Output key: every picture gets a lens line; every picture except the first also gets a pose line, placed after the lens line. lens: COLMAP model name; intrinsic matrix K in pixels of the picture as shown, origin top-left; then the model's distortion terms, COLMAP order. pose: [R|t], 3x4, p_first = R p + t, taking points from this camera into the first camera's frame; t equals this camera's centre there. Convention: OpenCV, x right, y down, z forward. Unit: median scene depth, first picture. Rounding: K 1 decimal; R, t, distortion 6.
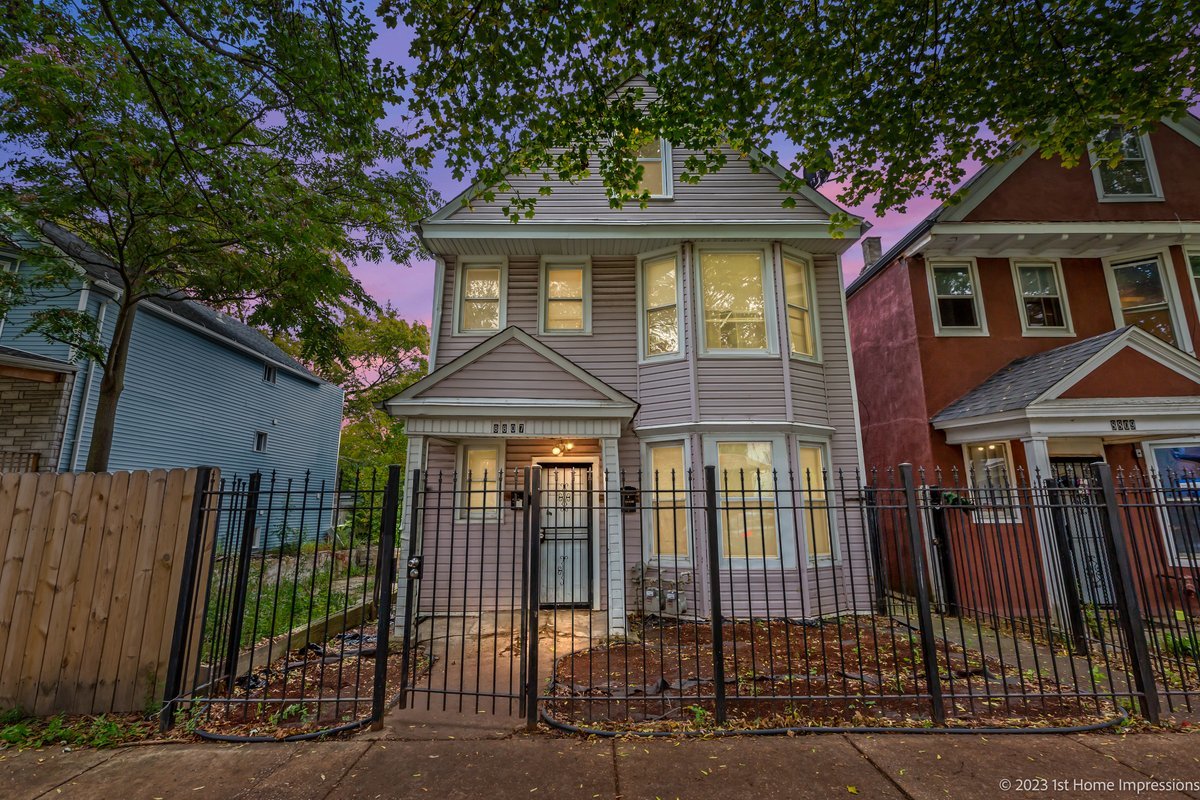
lens RADIAL K [[558.8, 0, 599.0], [0, 558.8, 385.1], [0, 0, 1]] dist [0.001452, 0.000485]
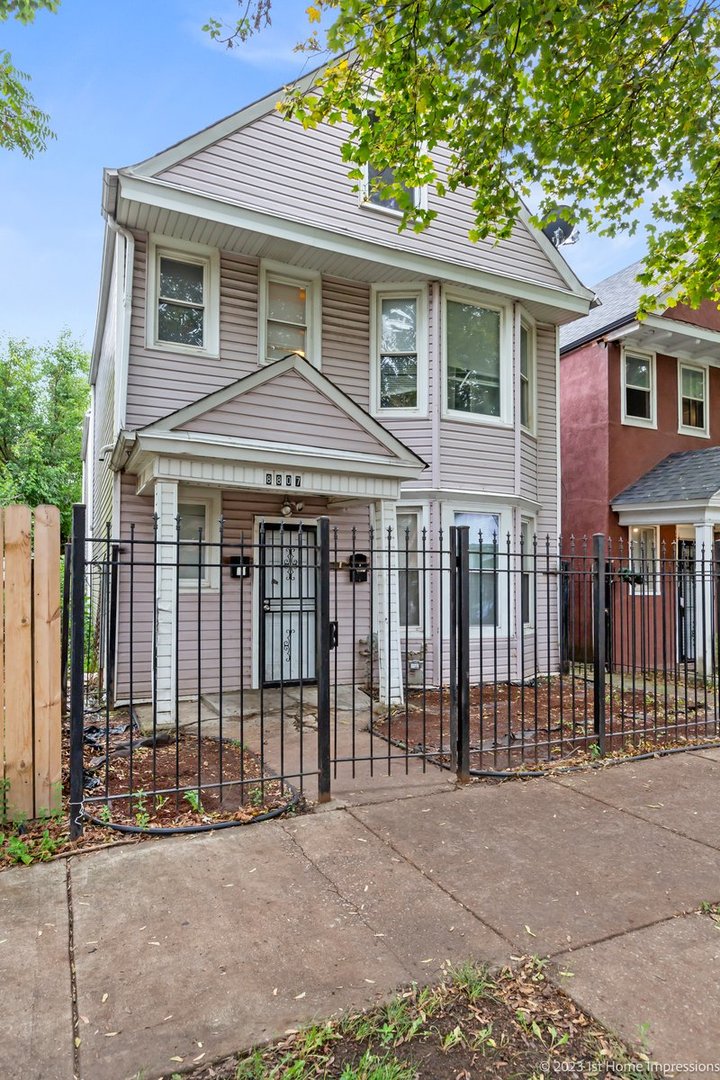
lens RADIAL K [[675.3, 0, 359.8], [0, 675.3, 569.9], [0, 0, 1]] dist [-0.004251, -0.000016]
pose [[0.897544, 0.020525, 0.440447, -0.422177], [-0.103177, 0.980959, 0.164540, 0.026432], [-0.428684, -0.193126, 0.882572, 0.032223]]
